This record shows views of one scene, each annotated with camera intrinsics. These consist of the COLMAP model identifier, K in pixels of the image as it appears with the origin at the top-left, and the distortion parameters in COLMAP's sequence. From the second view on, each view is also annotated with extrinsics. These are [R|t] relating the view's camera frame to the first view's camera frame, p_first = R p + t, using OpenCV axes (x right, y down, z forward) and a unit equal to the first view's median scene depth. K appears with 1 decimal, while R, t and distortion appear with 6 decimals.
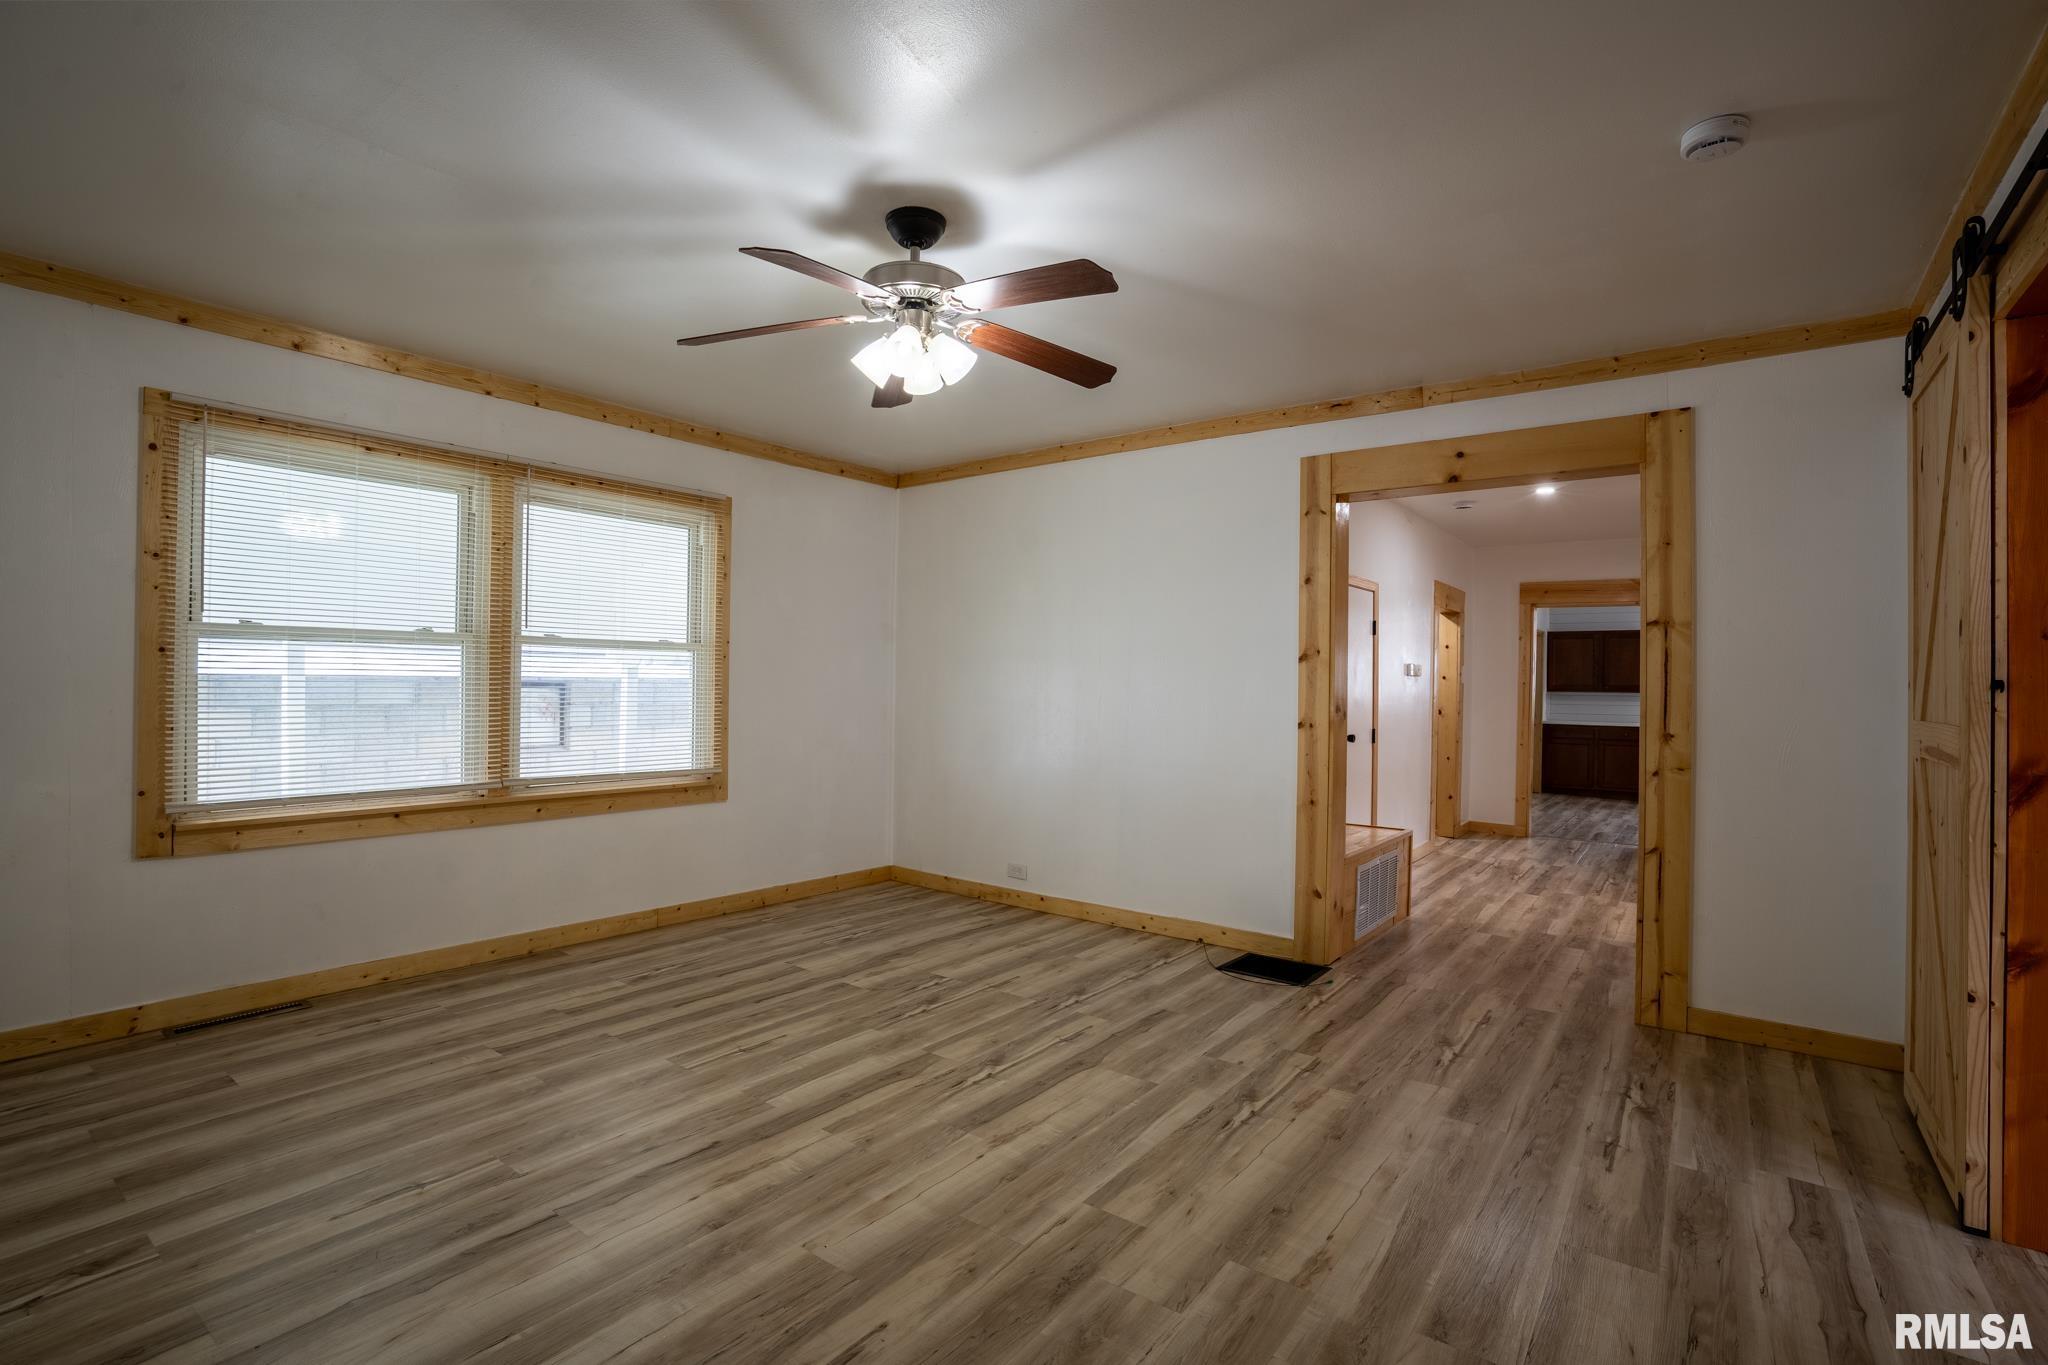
lens RADIAL K [[951.1, 0, 1021.2], [0, 951.1, 680.4], [0, 0, 1]] dist [-0.058690, 0.024442]
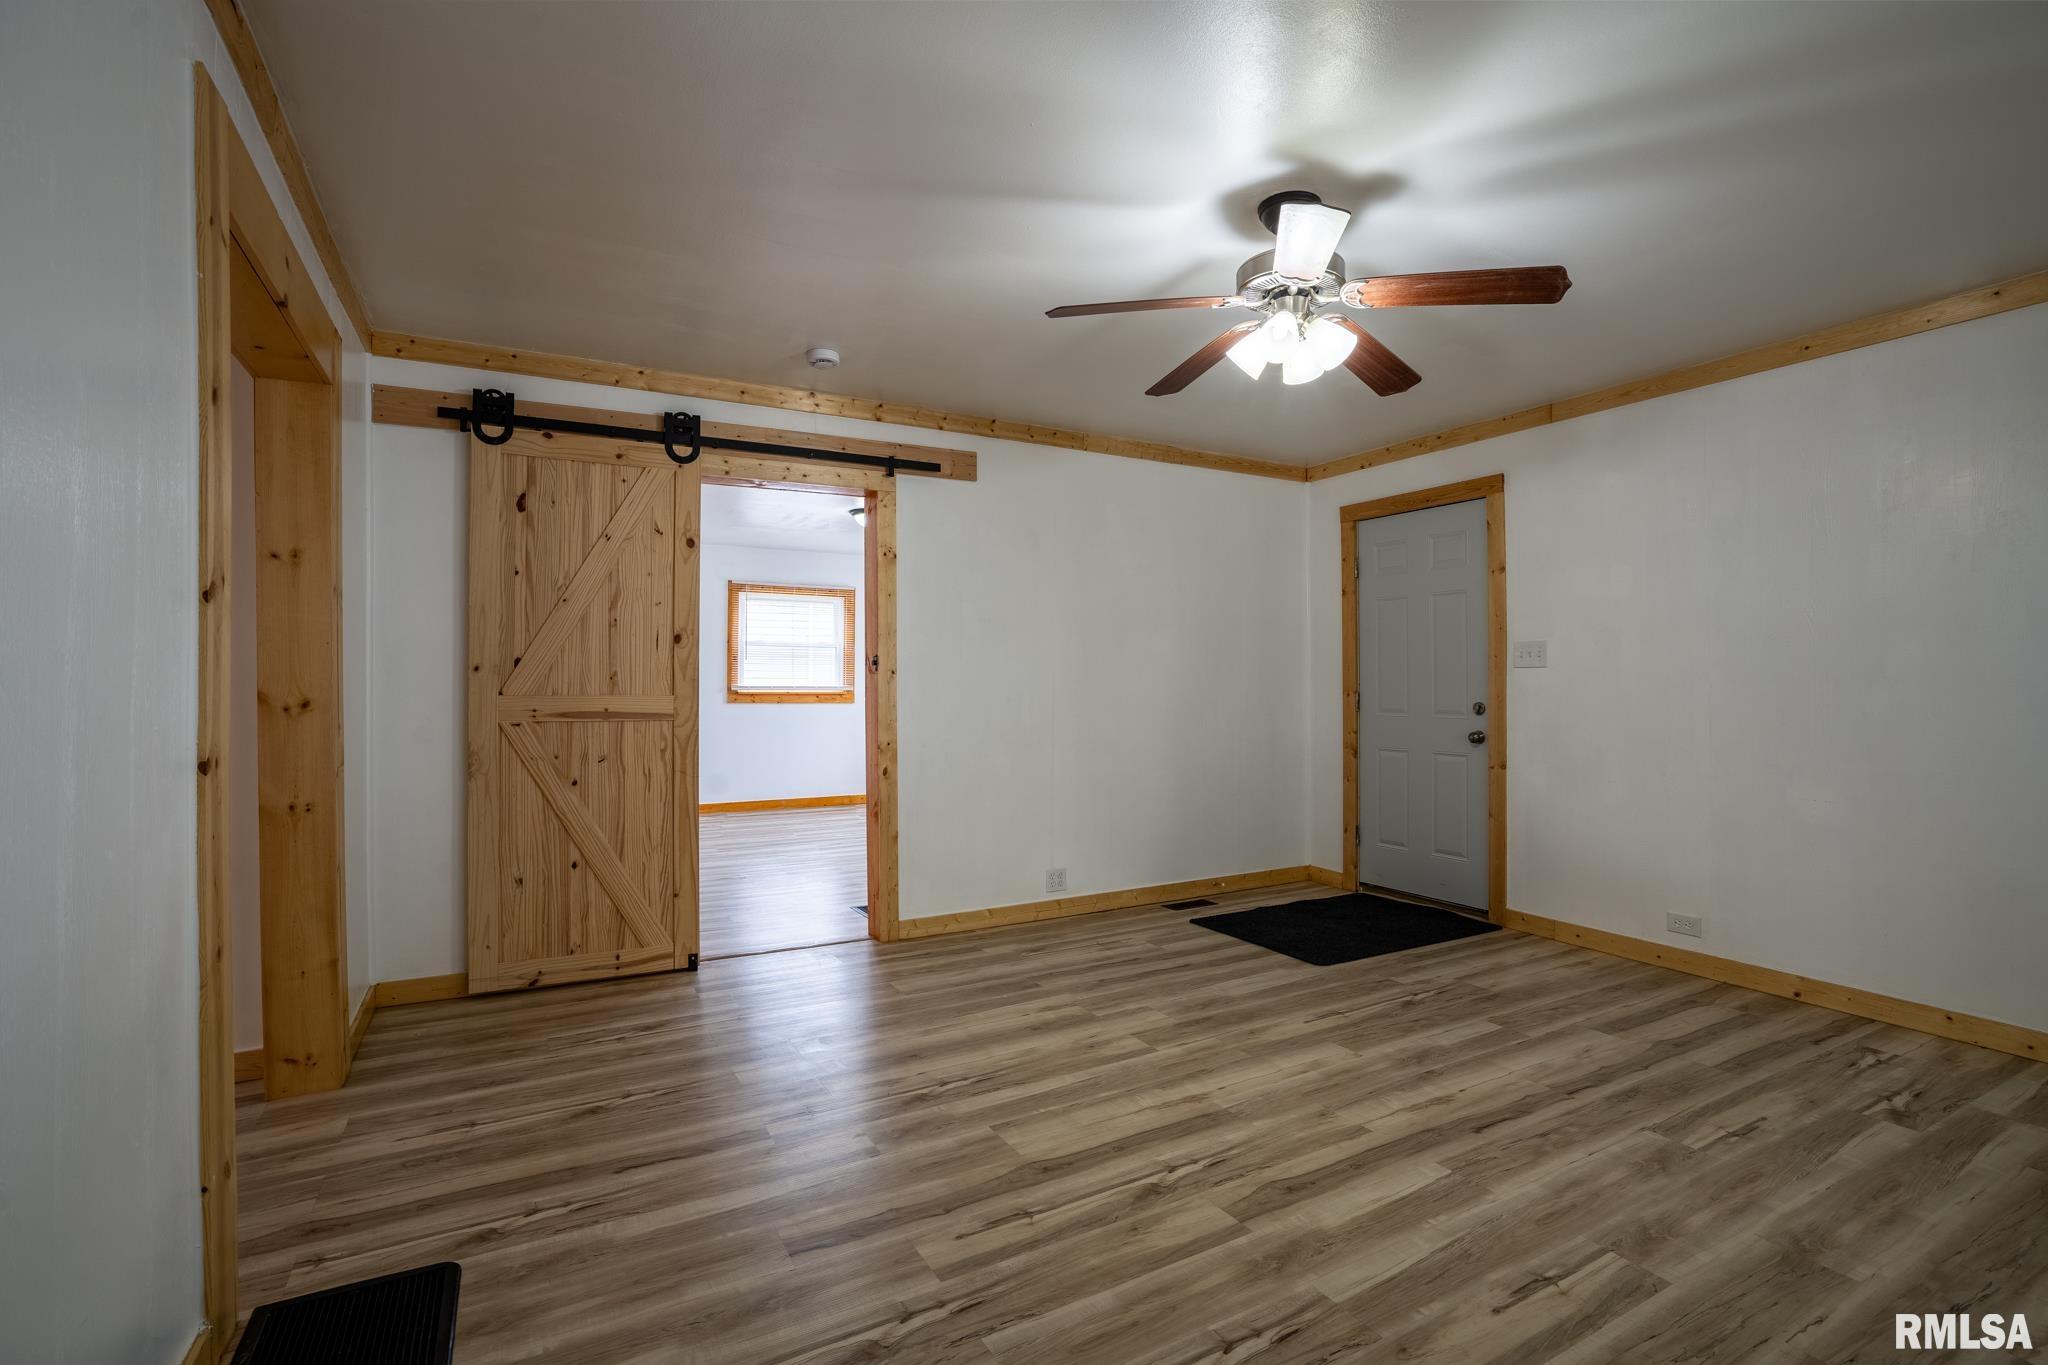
lens RADIAL K [[951.1, 0, 1021.2], [0, 951.1, 680.4], [0, 0, 1]] dist [-0.058690, 0.024442]
pose [[-0.911099, -0.013103, 0.411980, -0.266554], [-0.016528, 0.999852, -0.004751, 0.015525], [-0.411857, -0.011138, -0.911180, 1.995725]]
